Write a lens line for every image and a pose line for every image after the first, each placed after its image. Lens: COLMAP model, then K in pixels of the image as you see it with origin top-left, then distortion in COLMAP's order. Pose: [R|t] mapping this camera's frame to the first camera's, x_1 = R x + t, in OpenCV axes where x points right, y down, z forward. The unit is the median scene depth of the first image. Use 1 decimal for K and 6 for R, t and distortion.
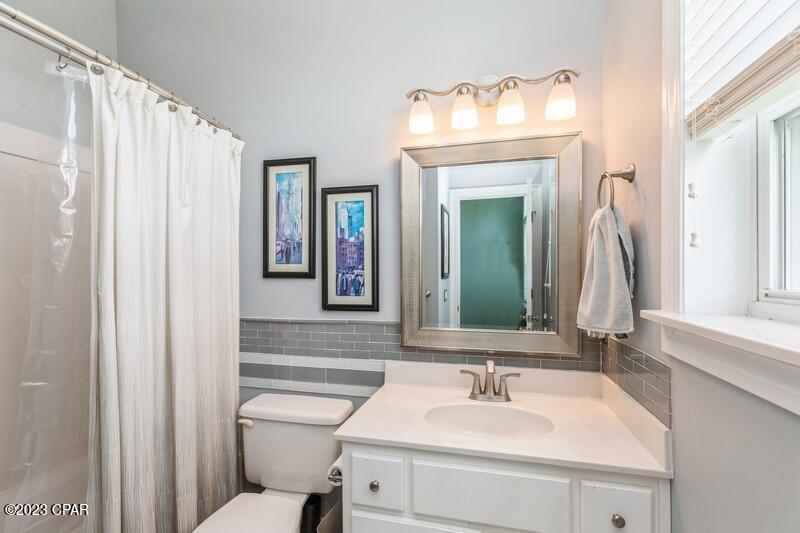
lens RADIAL K [[360.9, 0, 398.4], [0, 360.9, 270.2], [0, 0, 1]] dist [0.000896, -0.000608]
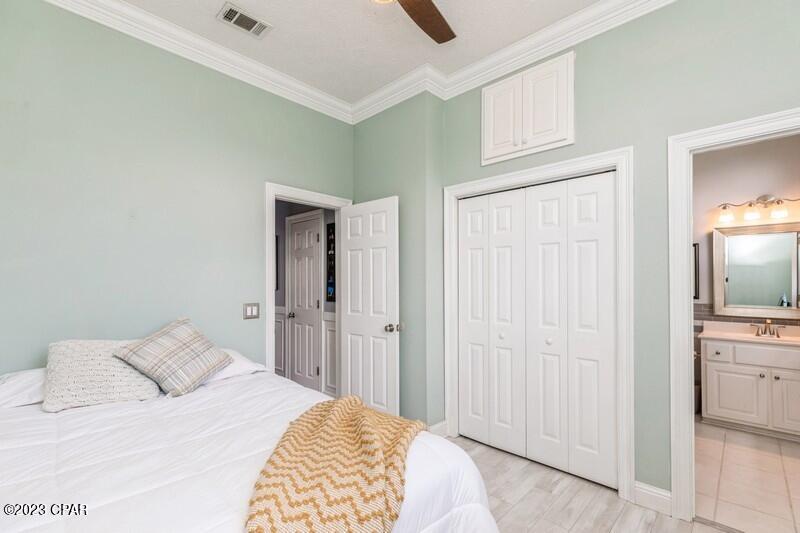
lens RADIAL K [[360.9, 0, 405.1], [0, 360.9, 273.6], [0, 0, 1]] dist [0.000896, -0.000608]
pose [[0.873594, -0.004721, -0.486632, -0.664886], [0.002630, 0.999984, -0.004979, -0.045315], [0.486648, 0.003070, 0.873593, -2.206827]]
